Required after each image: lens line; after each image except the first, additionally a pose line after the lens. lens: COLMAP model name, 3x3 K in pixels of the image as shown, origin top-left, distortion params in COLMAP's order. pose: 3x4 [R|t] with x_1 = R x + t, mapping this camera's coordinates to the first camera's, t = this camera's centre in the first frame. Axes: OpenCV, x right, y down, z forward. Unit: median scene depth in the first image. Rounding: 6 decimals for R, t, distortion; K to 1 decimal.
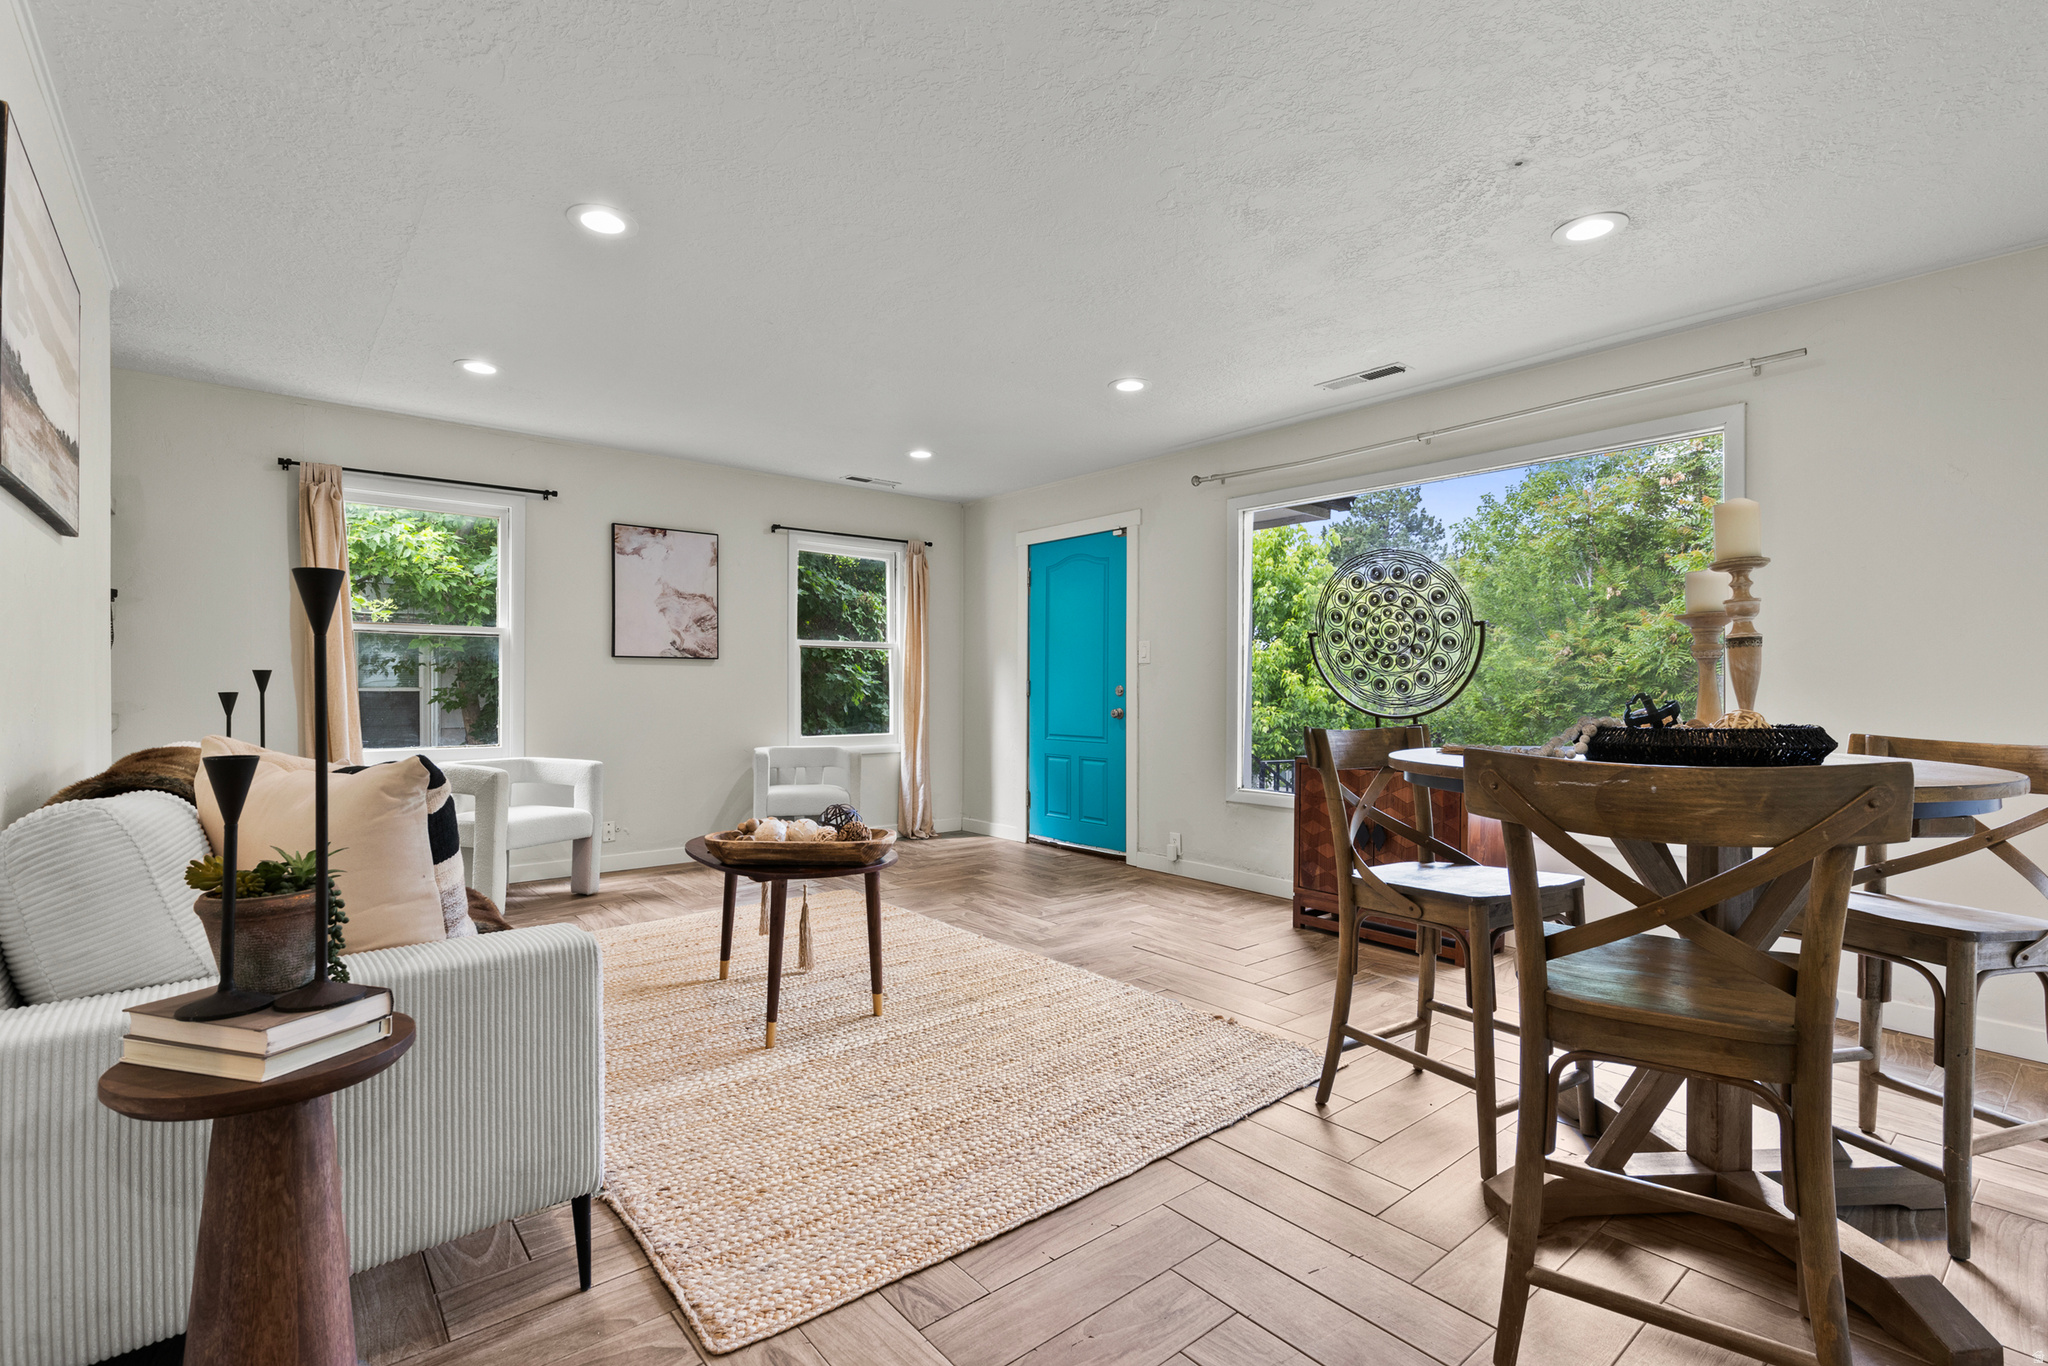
lens RADIAL K [[907.8, 0, 1010.1], [0, 907.8, 683.9], [0, 0, 1]] dist [0.003941, -0.000502]
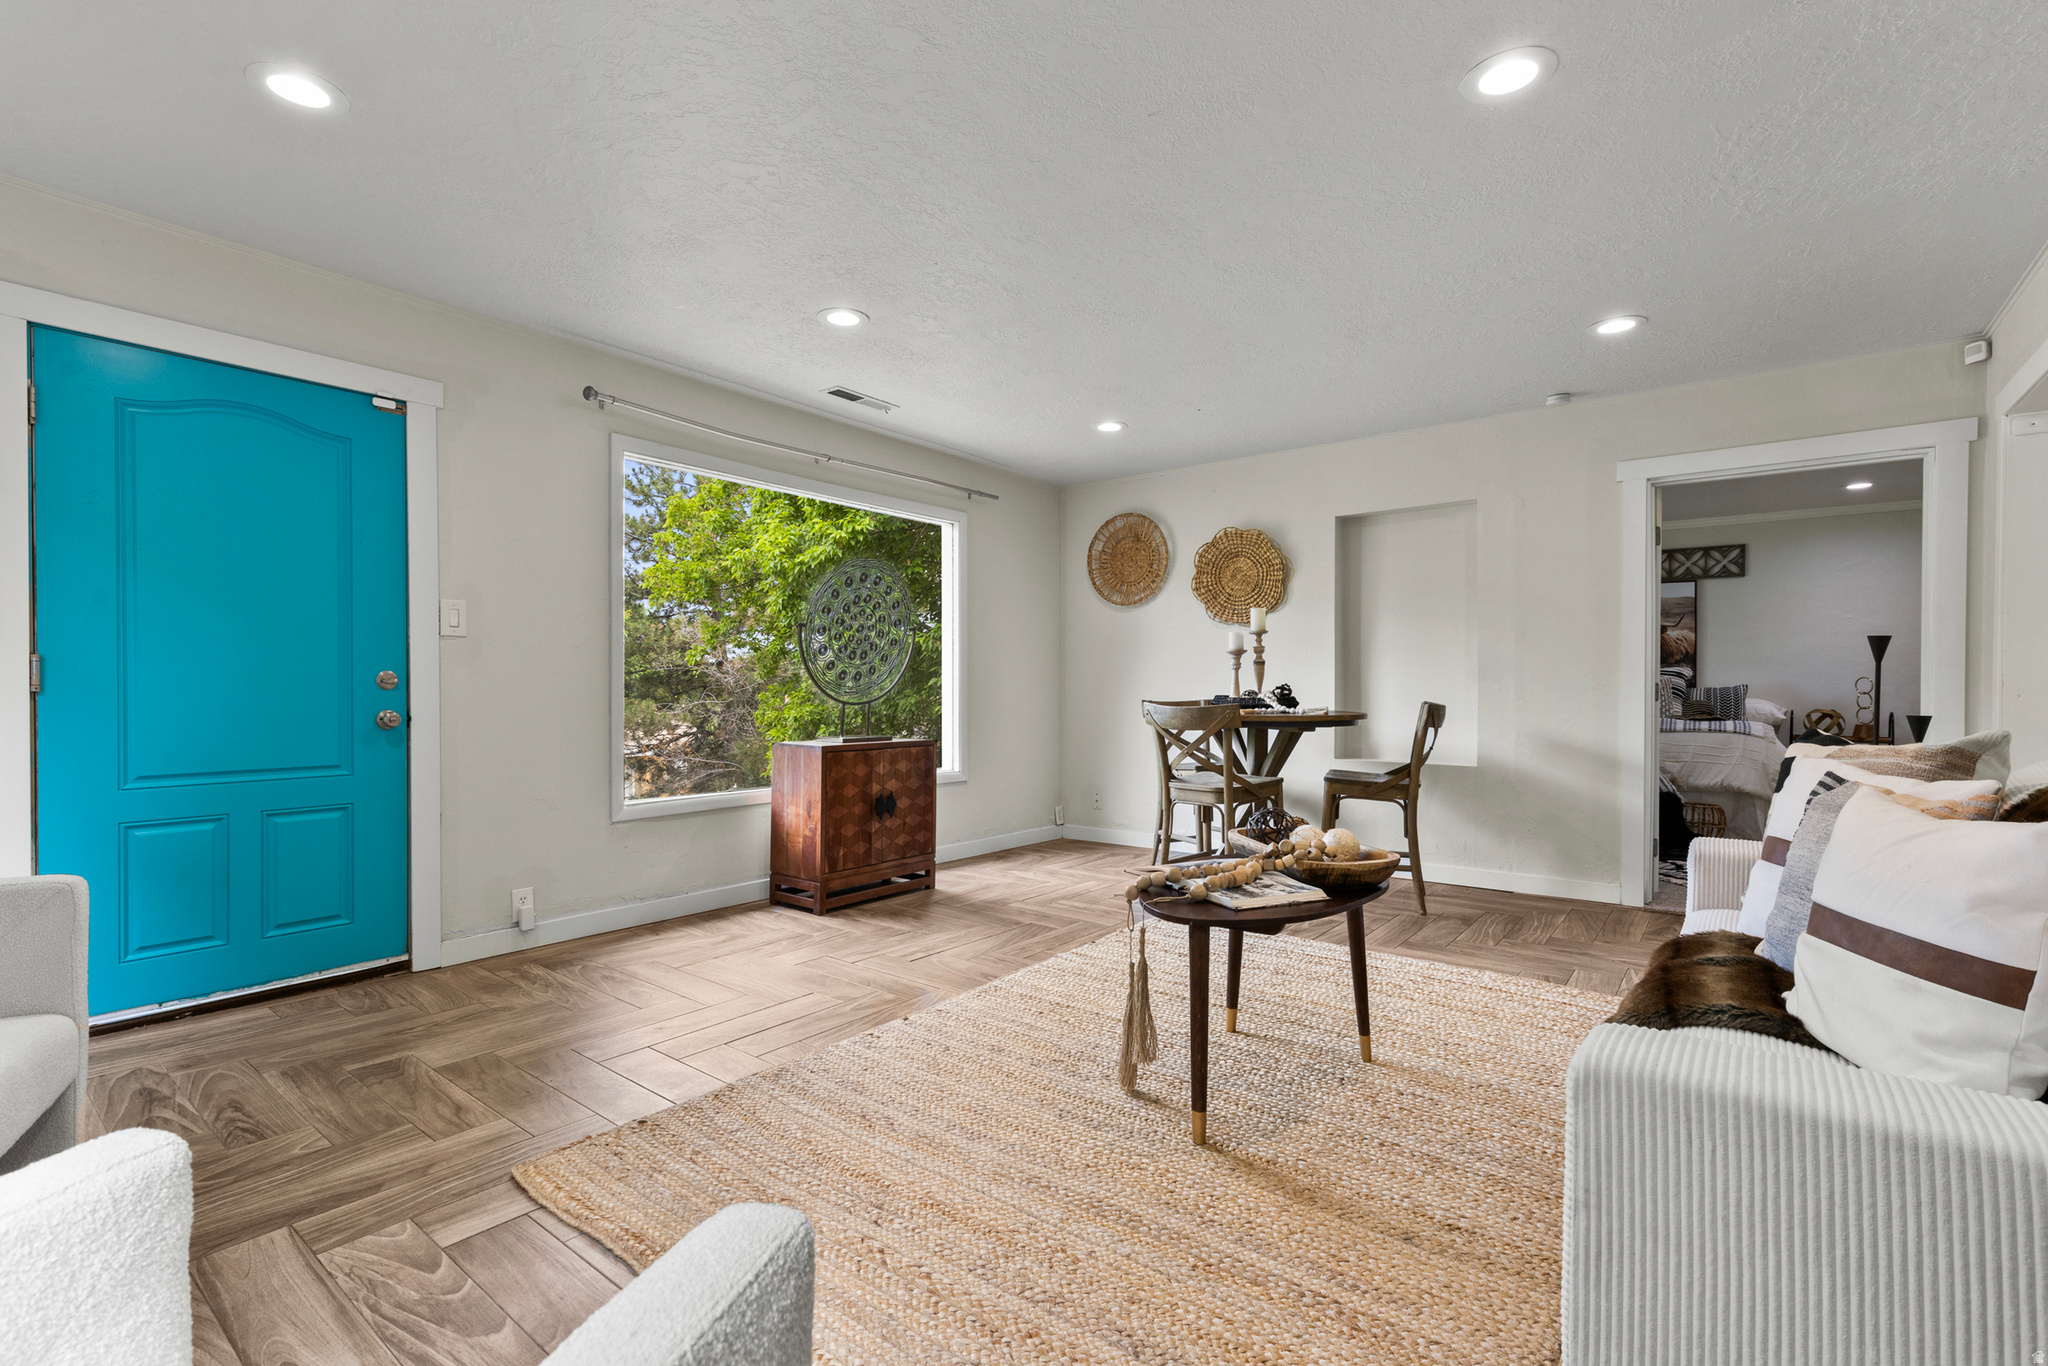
lens RADIAL K [[938.5, 0, 1002.1], [0, 938.5, 682.1], [0, 0, 1]] dist [-0.007873, 0.000215]
pose [[-0.197153, -0.000265, 0.980373, -0.768211], [-0.010104, 0.999947, -0.001761, 0.009570], [-0.980321, -0.010253, -0.197145, 1.051133]]
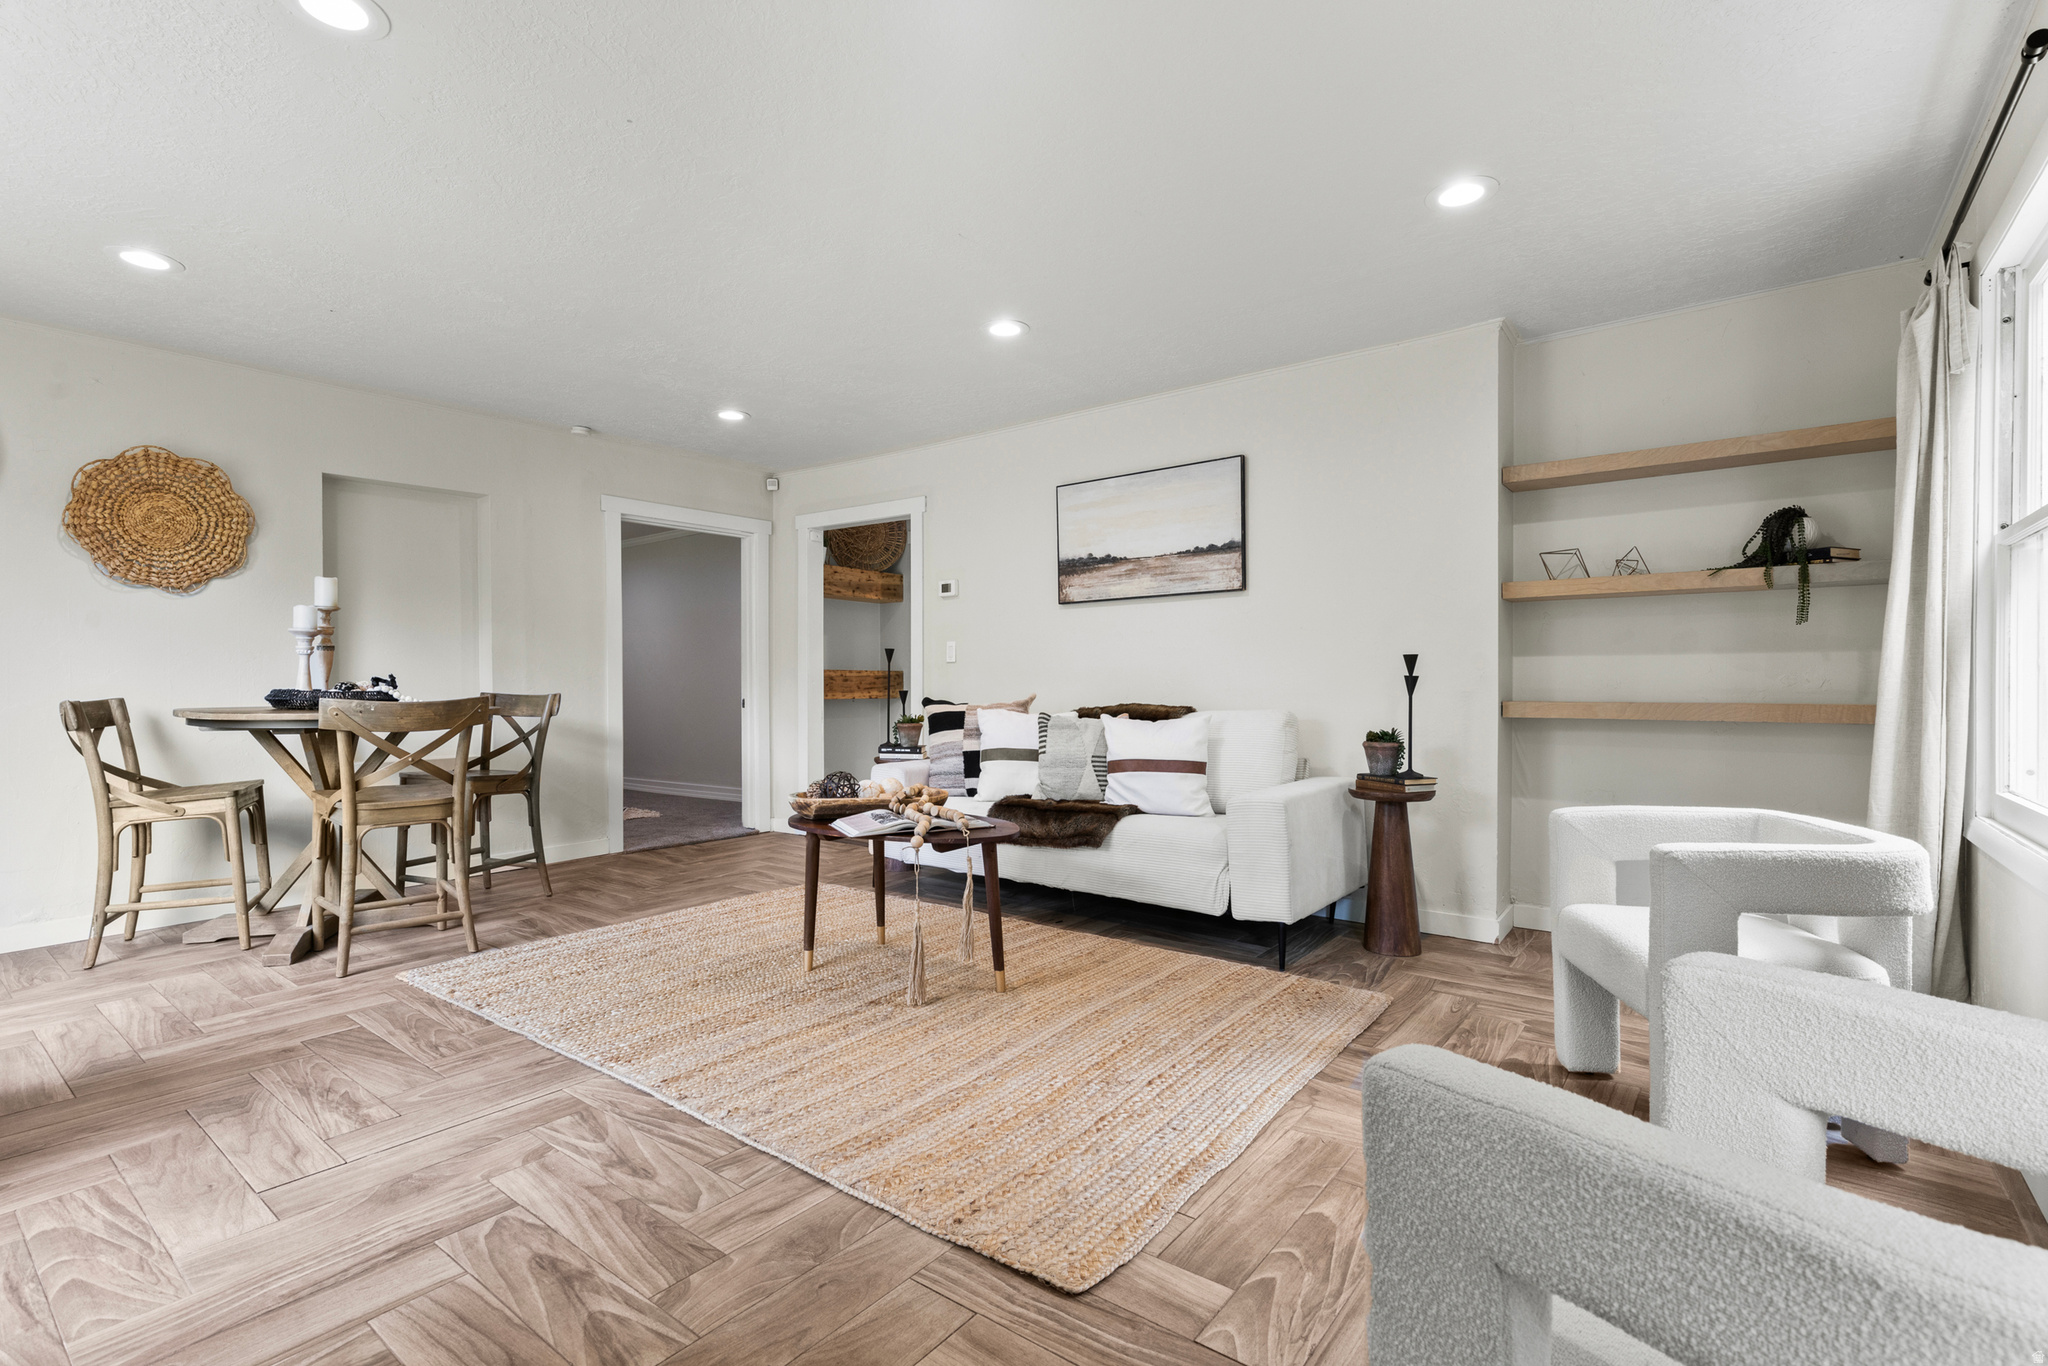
lens RADIAL K [[938.5, 0, 1015.3], [0, 938.5, 695.4], [0, 0, 1]] dist [-0.007873, 0.000215]
pose [[-0.981384, 0.017478, -0.191260, -0.122306], [0.016347, 0.999838, 0.007493, 0.032962], [0.191360, 0.004227, -0.981511, 1.560334]]
